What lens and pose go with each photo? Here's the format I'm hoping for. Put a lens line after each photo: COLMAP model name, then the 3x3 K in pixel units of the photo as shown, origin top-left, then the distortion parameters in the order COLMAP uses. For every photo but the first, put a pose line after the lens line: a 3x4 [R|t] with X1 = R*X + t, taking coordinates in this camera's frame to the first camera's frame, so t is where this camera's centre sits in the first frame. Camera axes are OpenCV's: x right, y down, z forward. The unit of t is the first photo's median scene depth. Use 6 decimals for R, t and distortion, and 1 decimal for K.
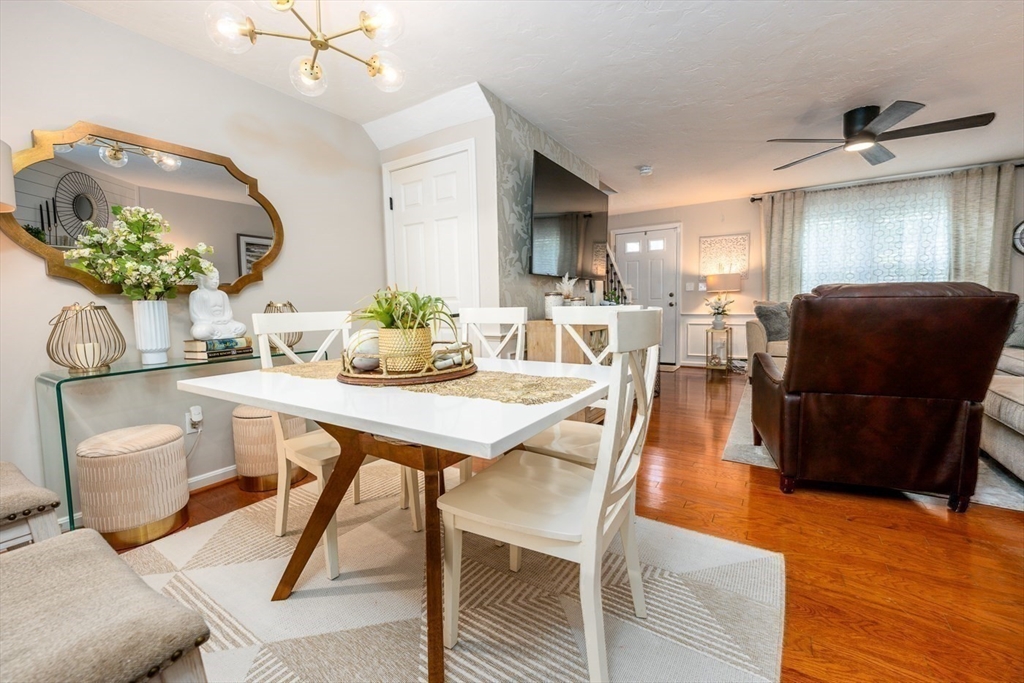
lens RADIAL K [[415.7, 0, 508.5], [0, 415.7, 332.0], [0, 0, 1]] dist [0.000845, -0.000002]
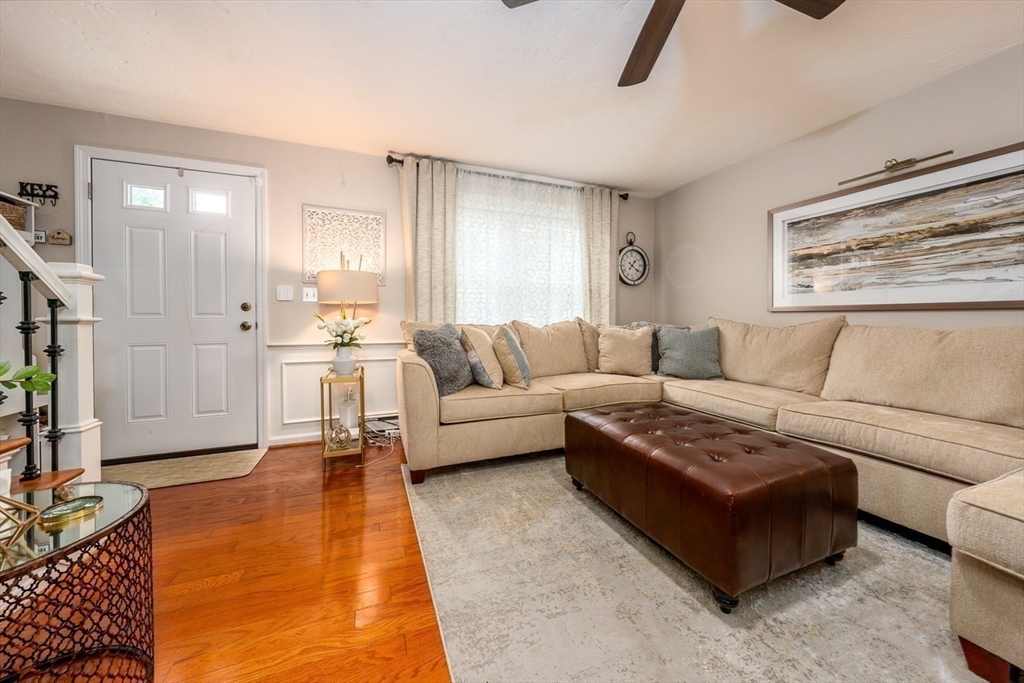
lens RADIAL K [[361.9, 0, 509.8], [0, 361.9, 320.3], [0, 0, 1]] dist [-0.010963, -0.000028]
pose [[0.567095, 0.010359, 0.823587, 0.246654], [0.048398, 0.997774, -0.045876, -0.043836], [-0.822229, 0.065876, 0.565331, 0.566612]]
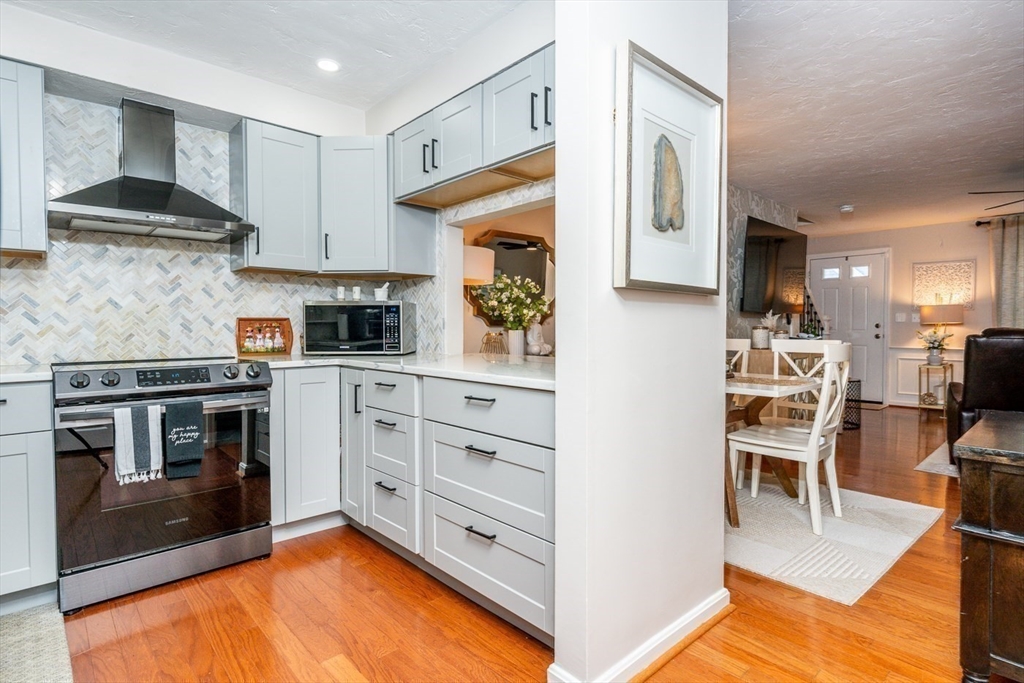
lens RADIAL K [[533.7, 0, 512.0], [0, 533.7, 341.5], [0, 0, 1]] dist [-0.006037, -0.000057]
pose [[0.970057, 0.025923, -0.241490, -0.114044], [-0.035526, 0.998738, -0.035496, 0.015800], [0.240265, 0.043012, 0.969754, -0.357460]]
